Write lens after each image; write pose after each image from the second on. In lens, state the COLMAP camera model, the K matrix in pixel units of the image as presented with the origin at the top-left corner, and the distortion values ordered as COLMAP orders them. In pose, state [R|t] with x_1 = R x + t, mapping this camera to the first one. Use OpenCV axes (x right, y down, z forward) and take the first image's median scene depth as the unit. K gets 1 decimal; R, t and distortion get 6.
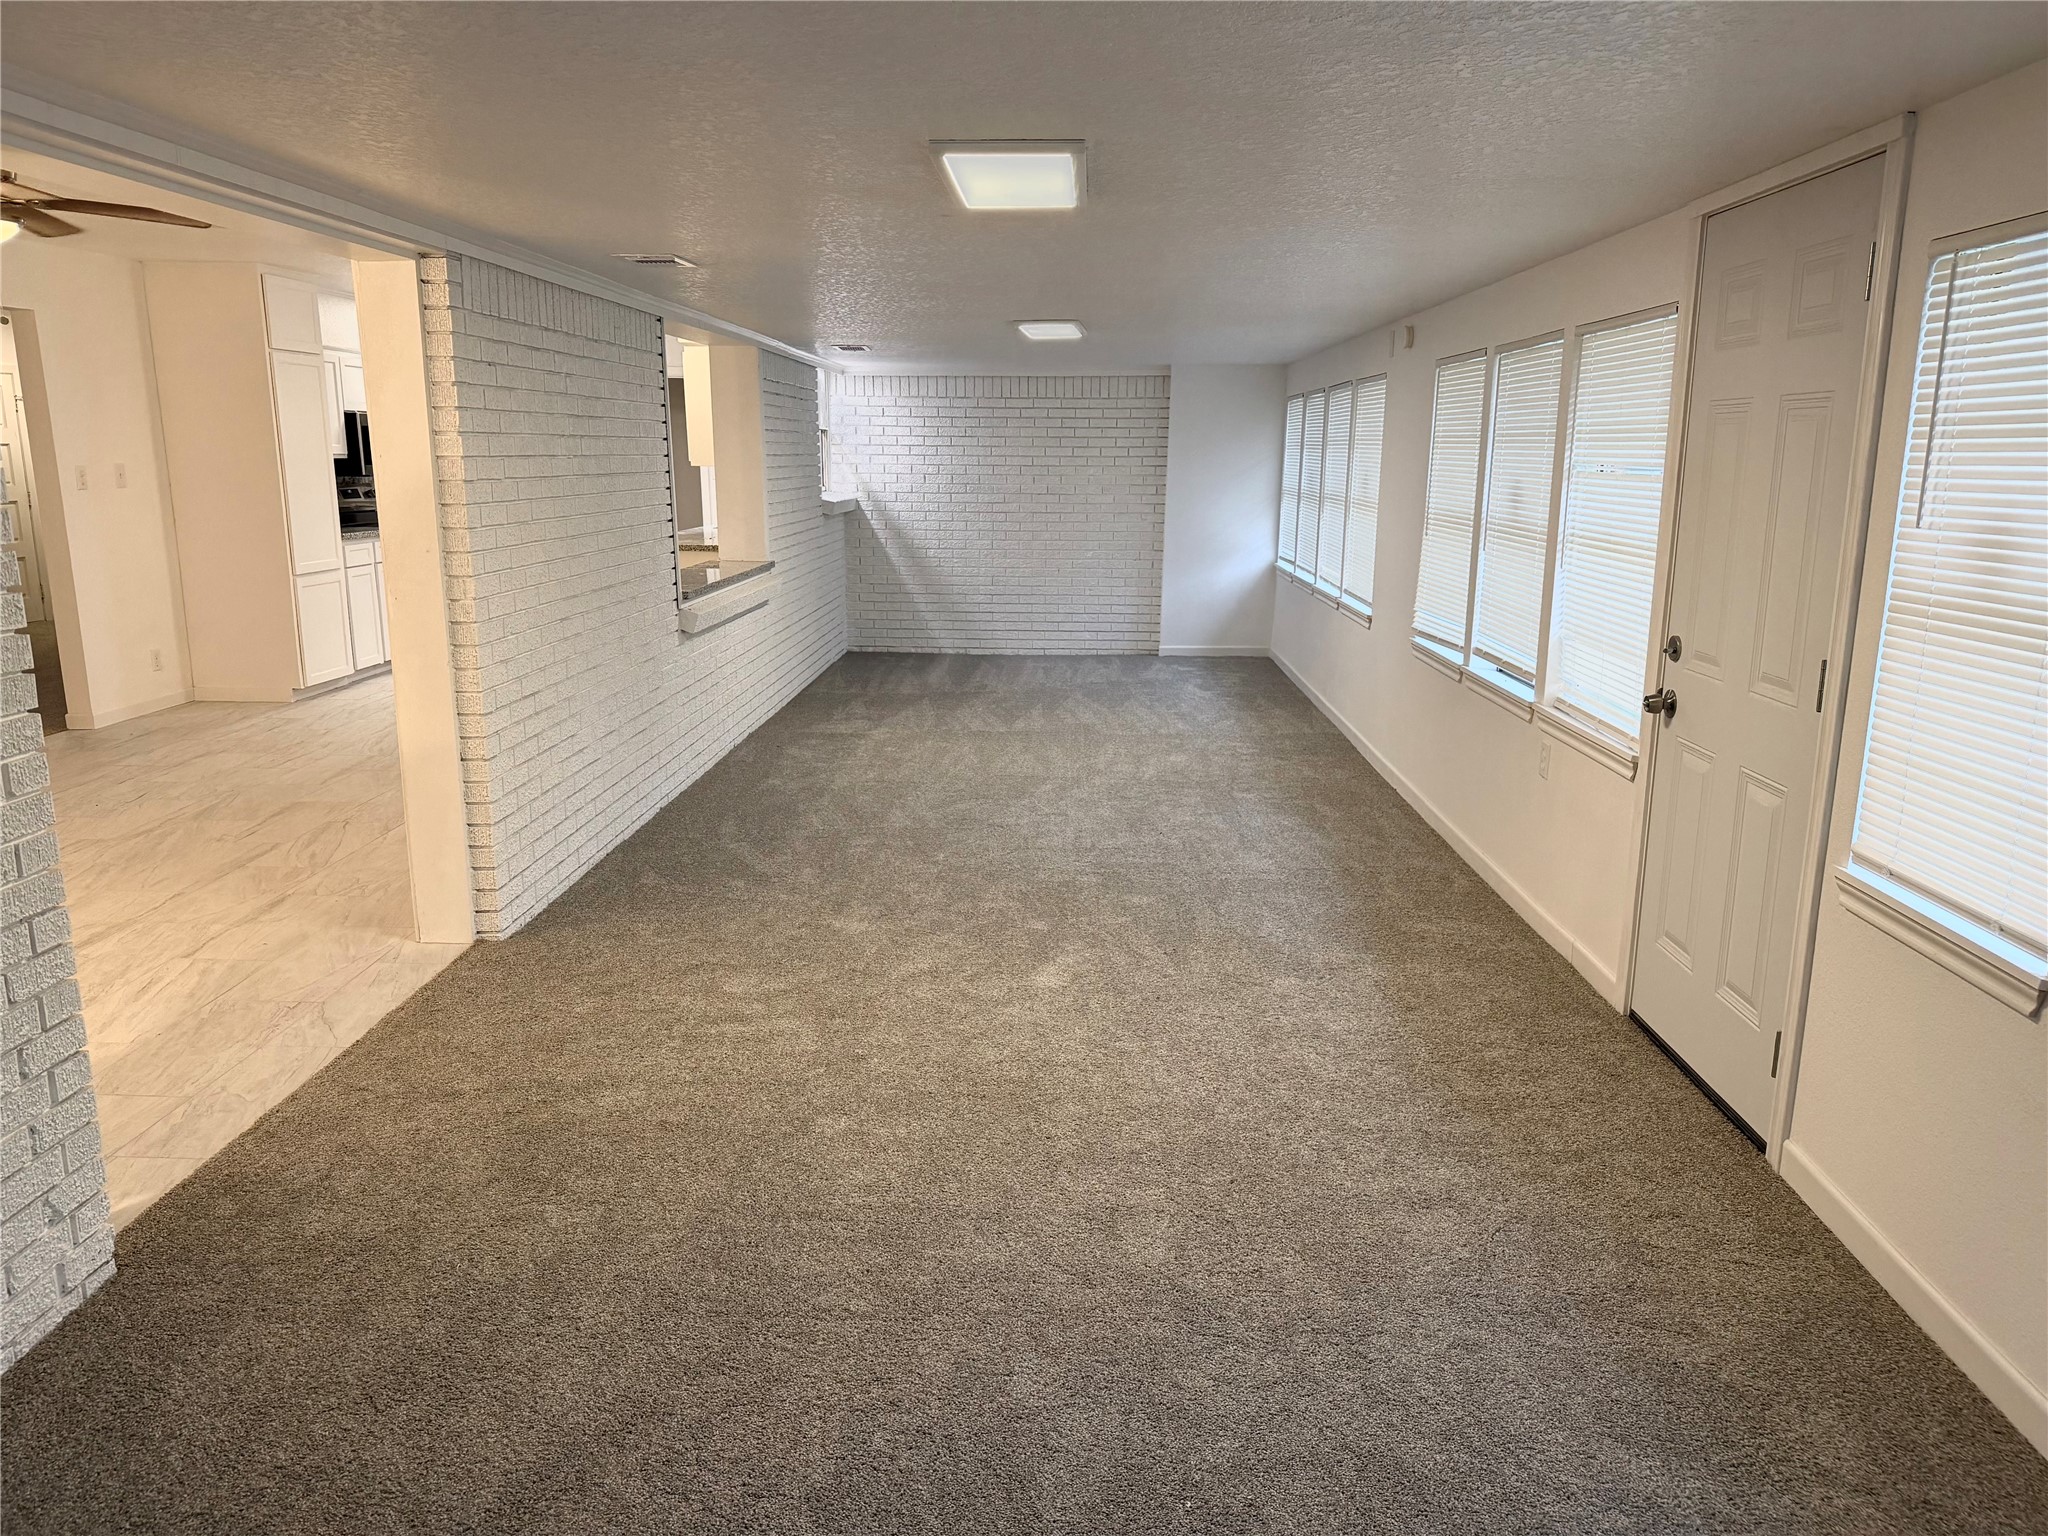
lens RADIAL K [[1455.6, 0, 1024.8], [0, 1455.6, 781.8], [0, 0, 1]] dist [0.128060, -0.003436]
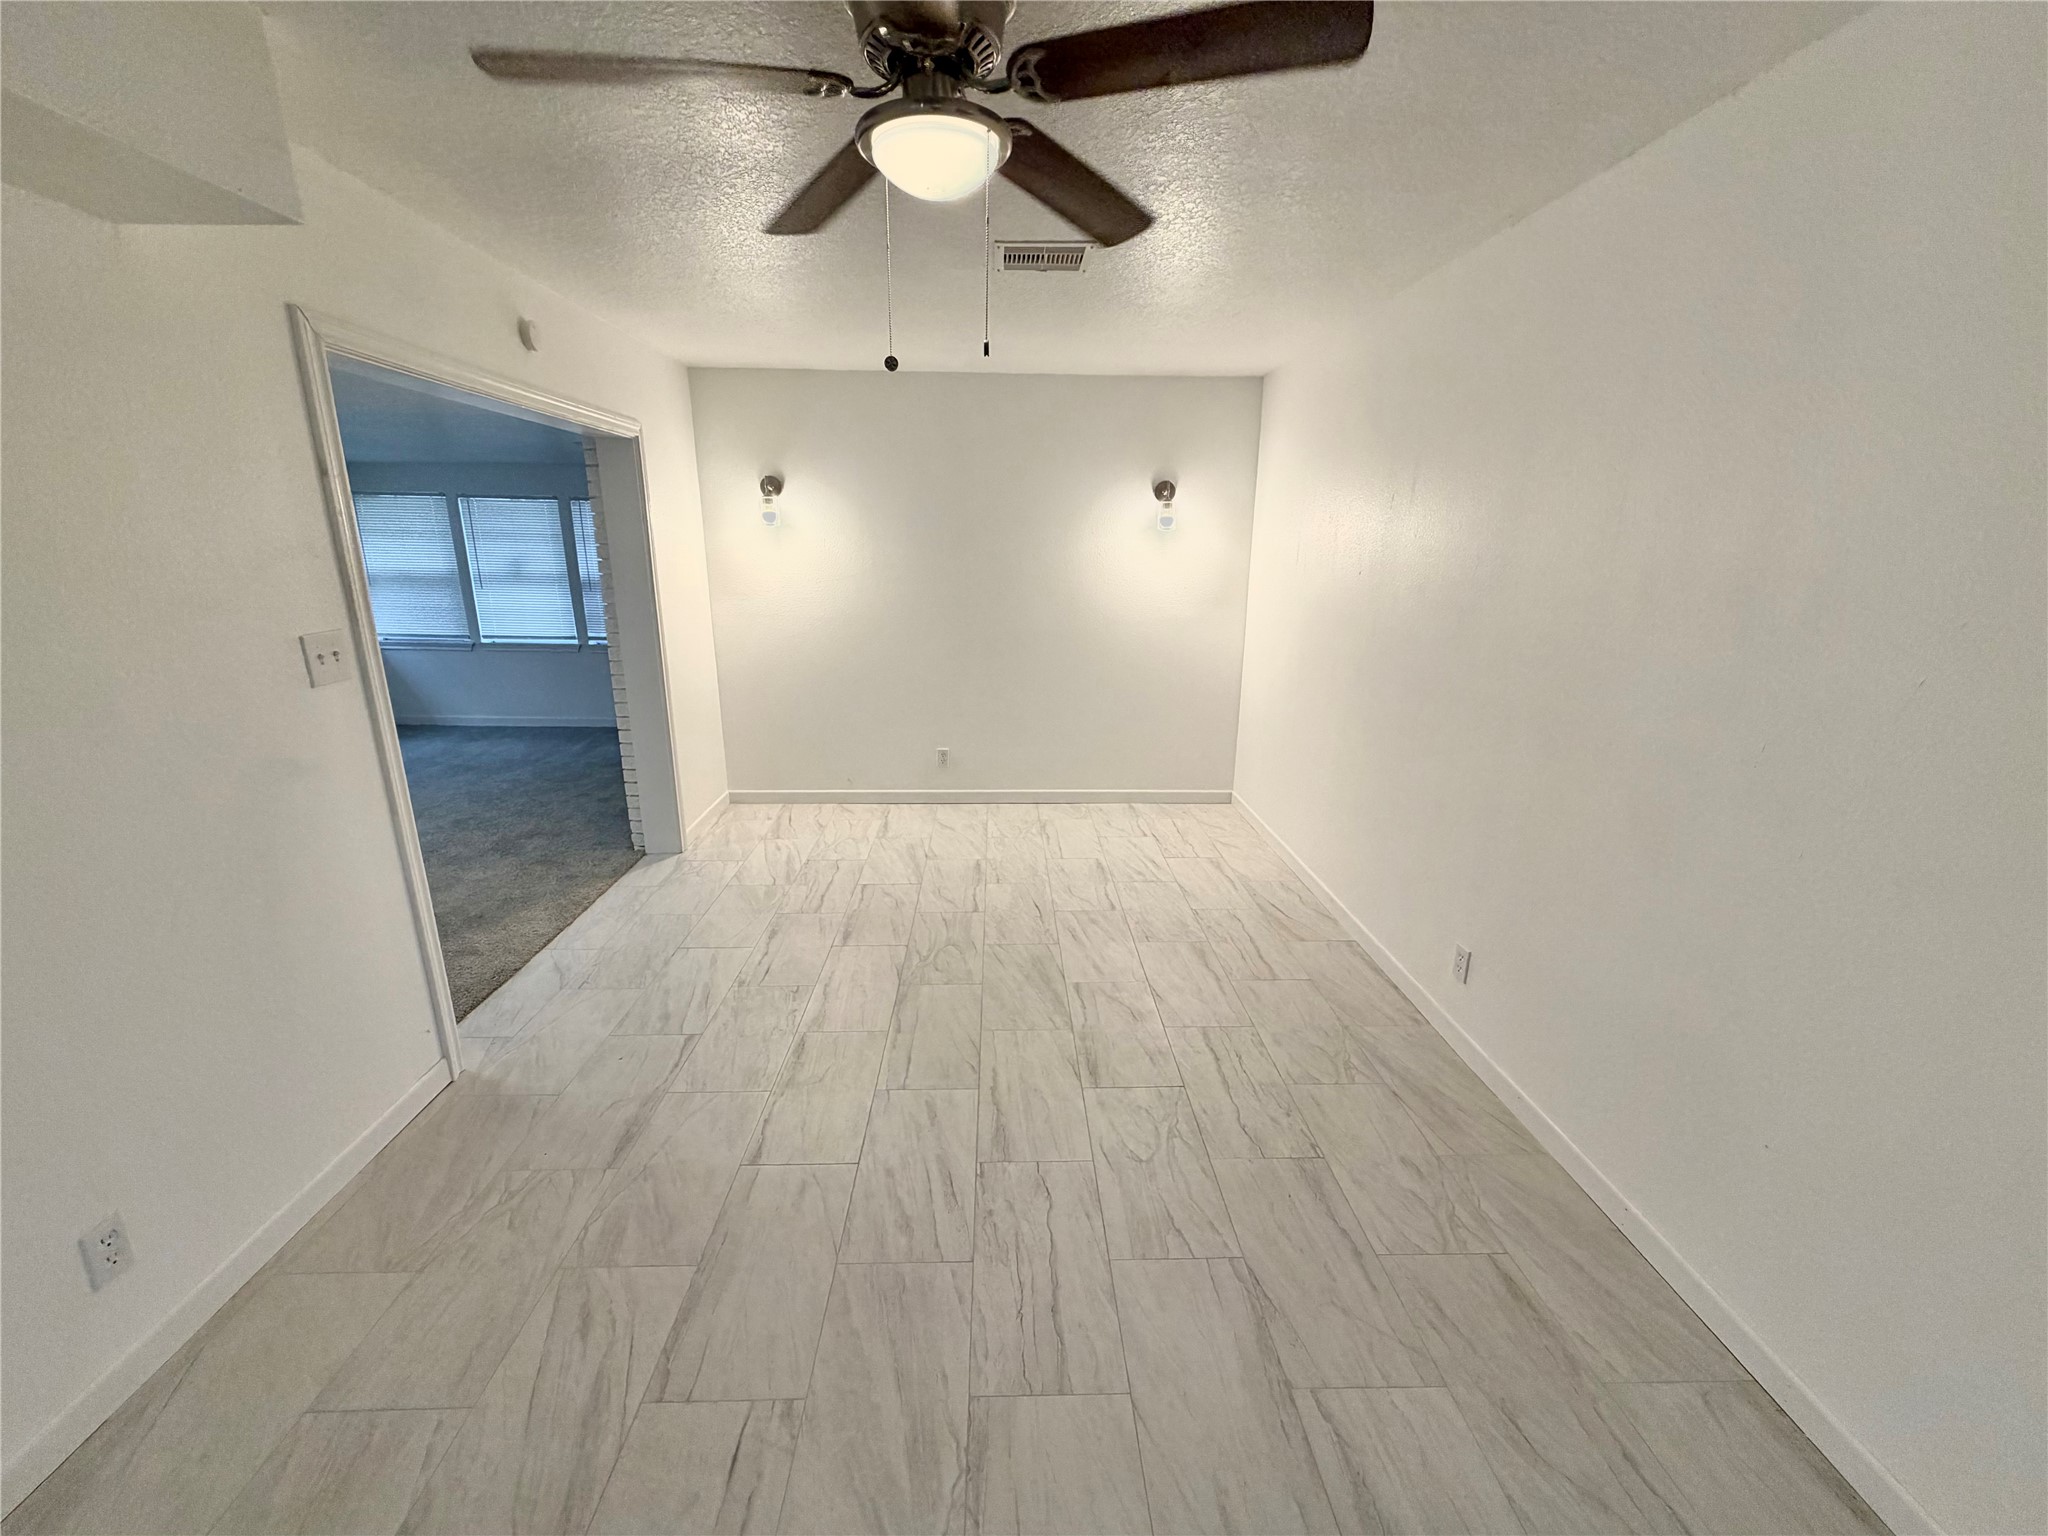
lens RADIAL K [[833.3, 0, 1024.0], [0, 833.3, 768.0], [0, 0, 1]] dist [0.000231, -0.000014]
pose [[-0.997522, 0.005975, -0.070106, -0.315398], [-0.027936, 0.880857, 0.472557, -0.138286], [0.064577, 0.473344, -0.878507, 0.607456]]
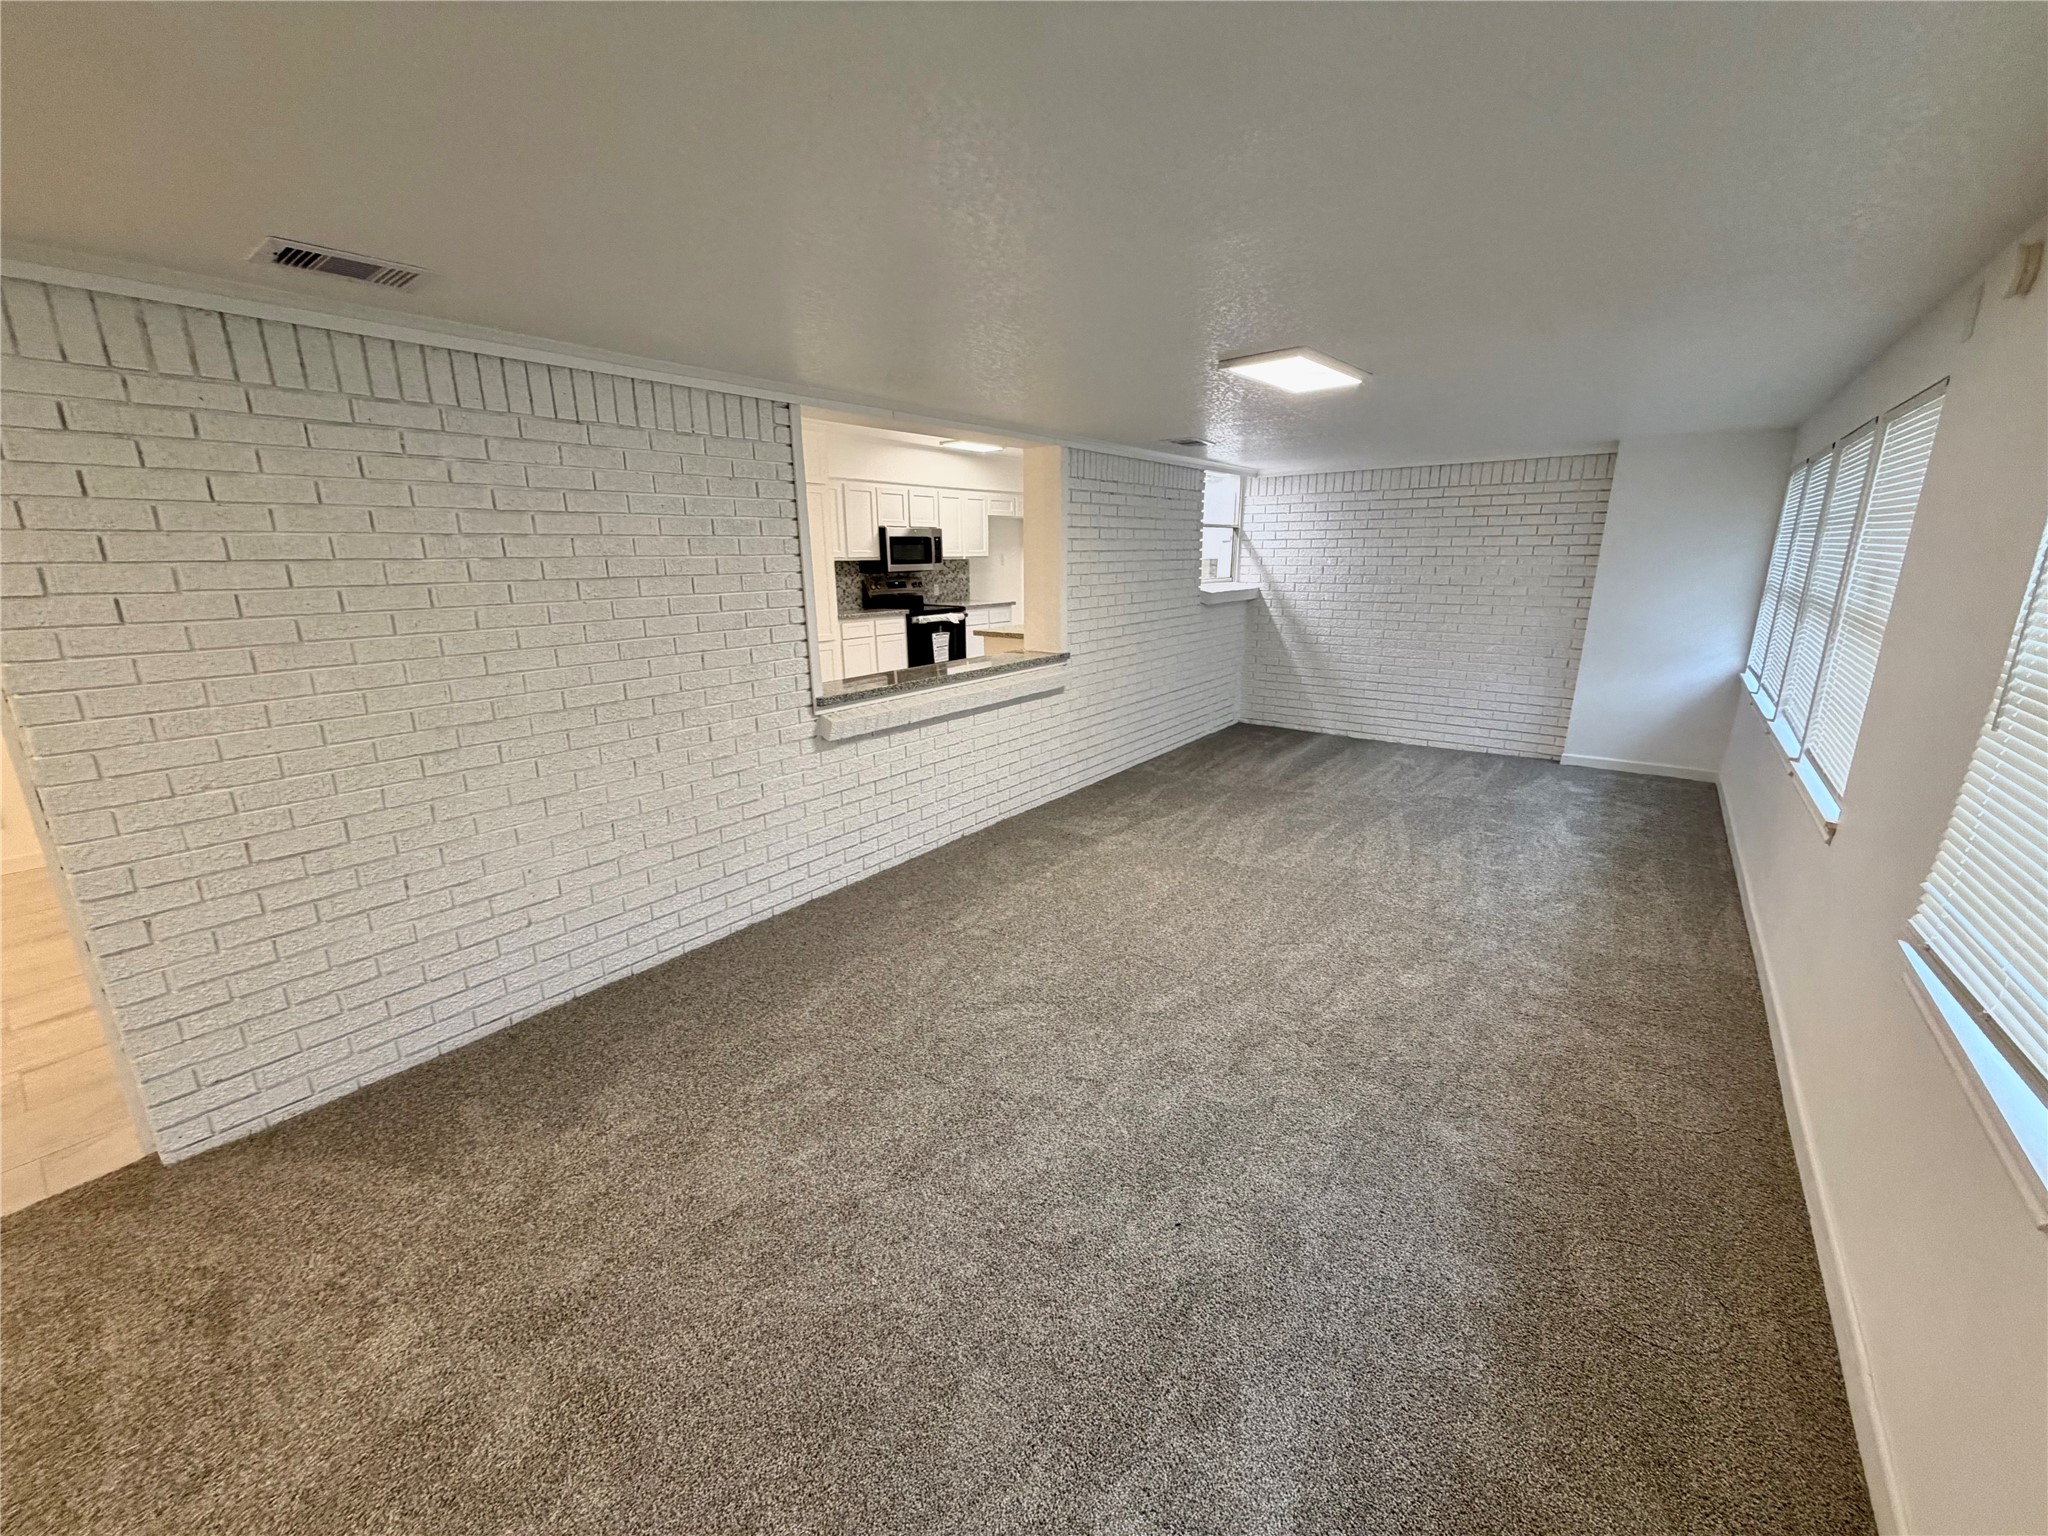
lens RADIAL K [[819.5, 0, 1011.5], [0, 819.5, 766.7], [0, 0, 1]] dist [0.000742, -0.000058]
pose [[0.811439, 0.134651, -0.568714, 0.107235], [-0.113845, 0.990874, 0.072170, -0.084122], [0.573242, 0.006184, 0.819363, 0.390481]]
